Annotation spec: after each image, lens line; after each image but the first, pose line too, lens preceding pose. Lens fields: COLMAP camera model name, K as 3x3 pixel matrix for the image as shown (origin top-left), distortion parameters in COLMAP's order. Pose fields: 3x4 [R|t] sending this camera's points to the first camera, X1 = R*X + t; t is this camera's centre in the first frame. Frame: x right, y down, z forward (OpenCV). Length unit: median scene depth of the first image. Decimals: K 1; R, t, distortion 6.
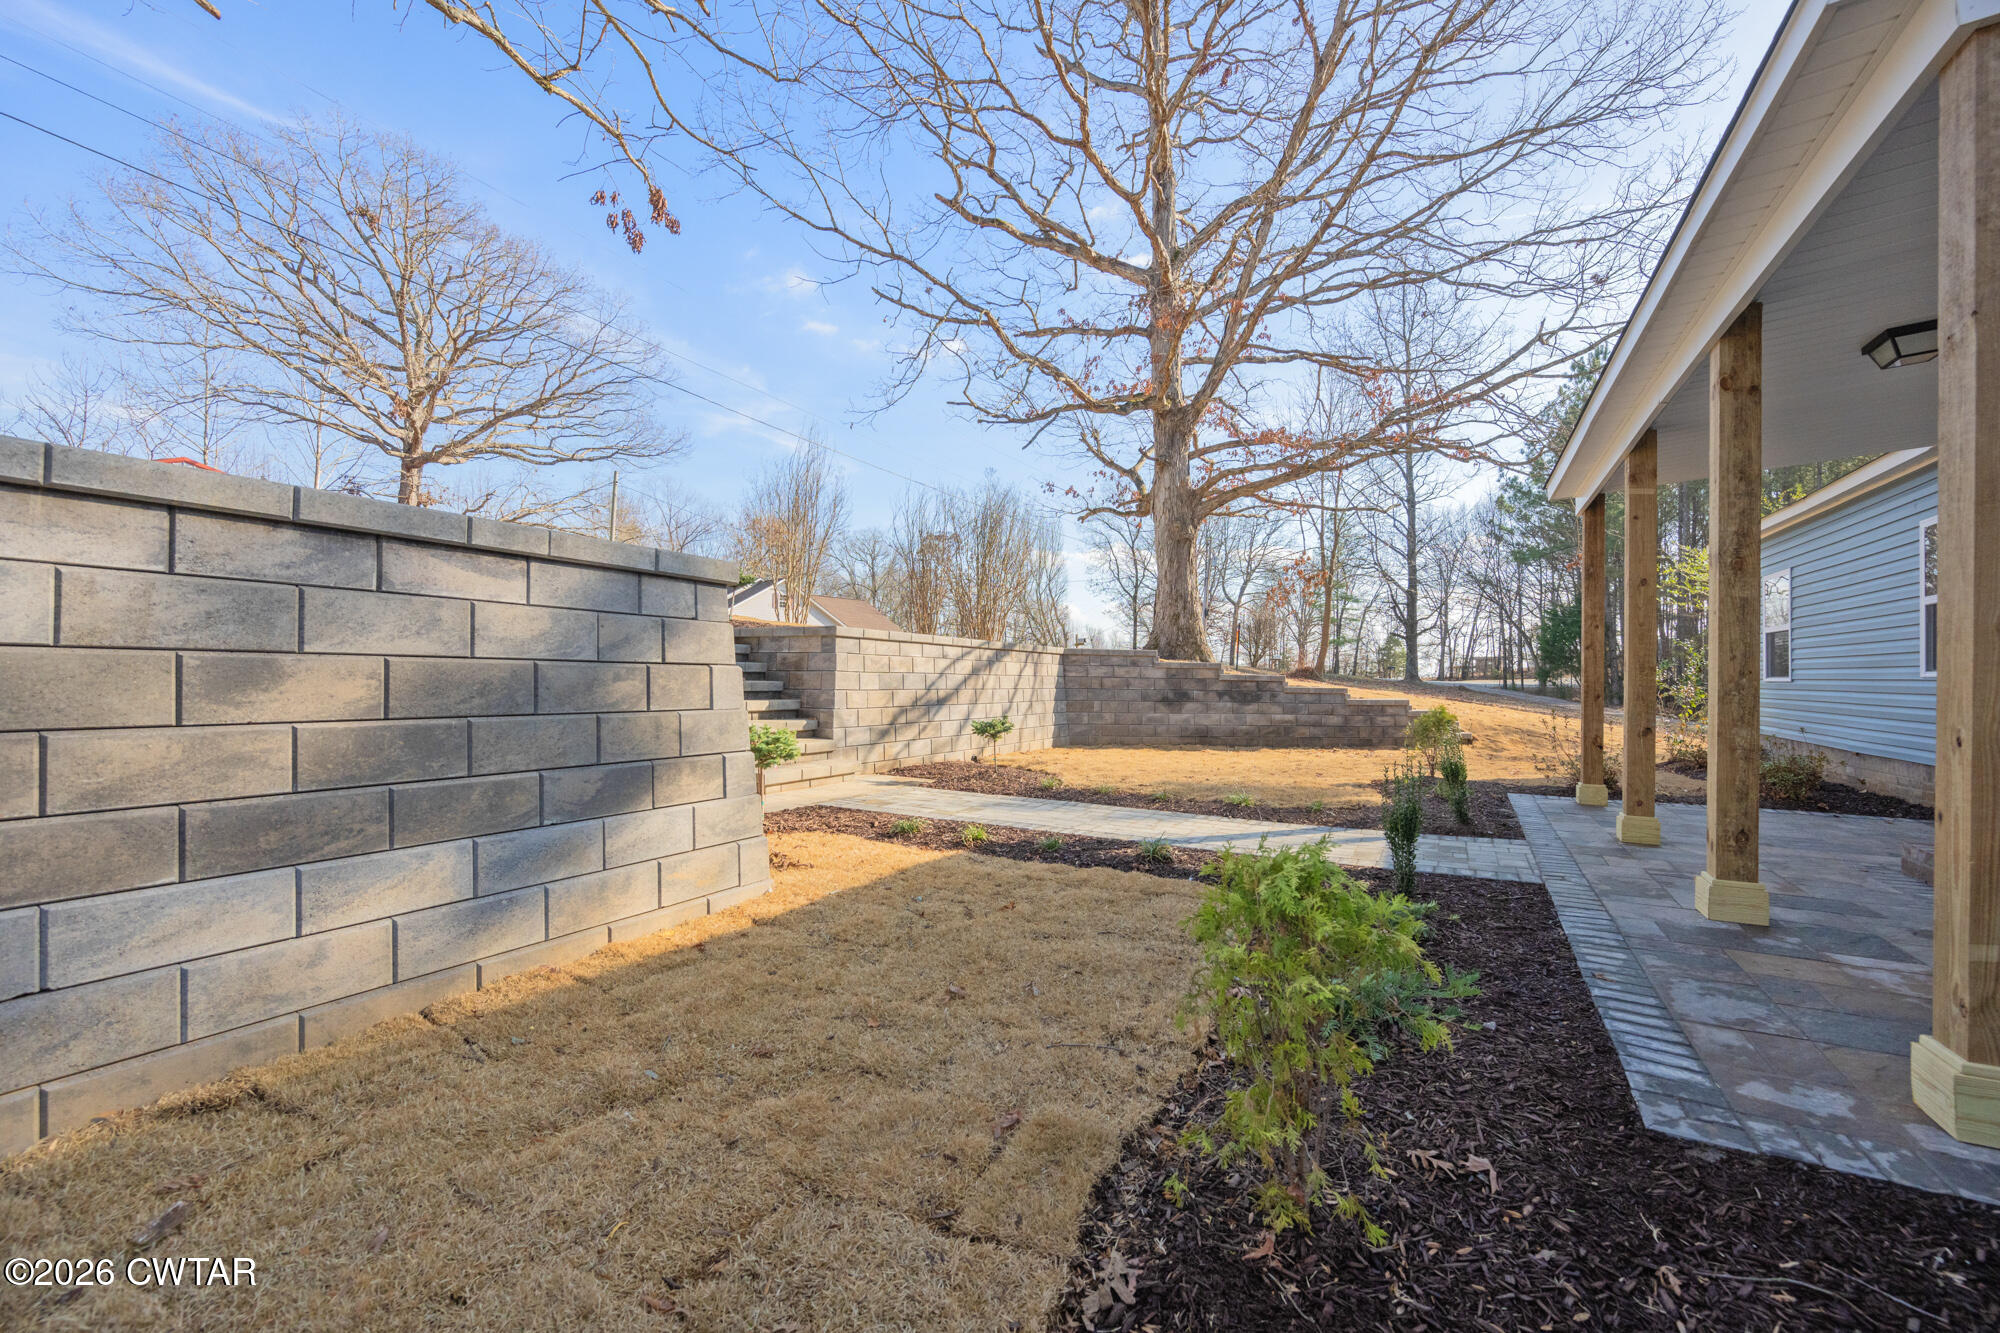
lens RADIAL K [[793.0, 0, 991.2], [0, 793.0, 691.3], [0, 0, 1]] dist [-0.001323, -0.000078]
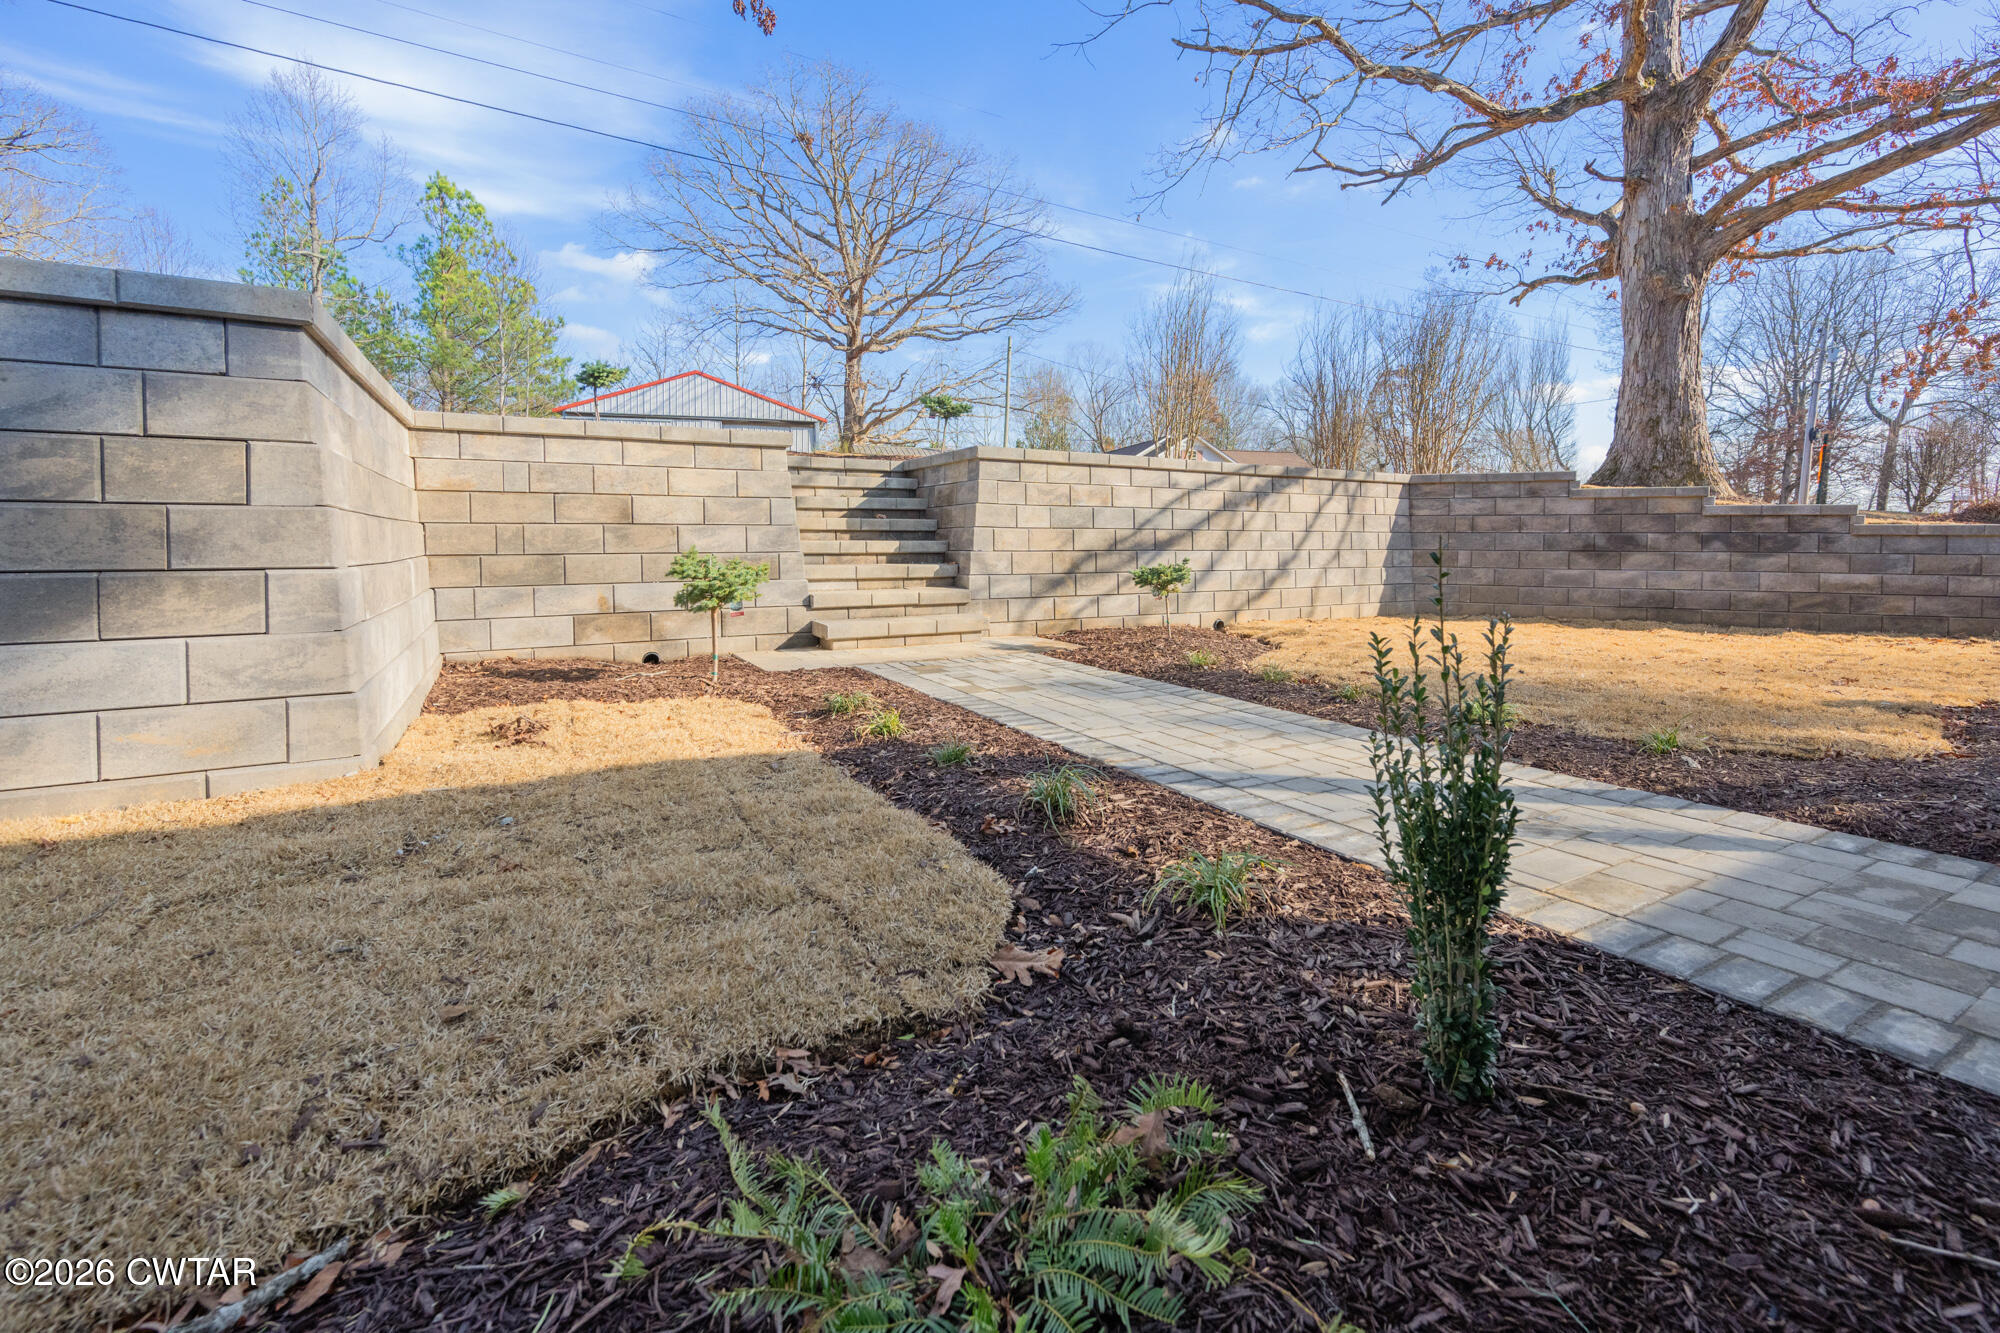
lens RADIAL K [[813.3, 0, 996.7], [0, 813.3, 603.4], [0, 0, 1]] dist [-0.006775, 0.000355]
pose [[0.853719, 0.027372, -0.520014, 0.152305], [0.001231, 0.998509, 0.054580, 0.018737], [0.520732, -0.047236, 0.852412, 0.193378]]
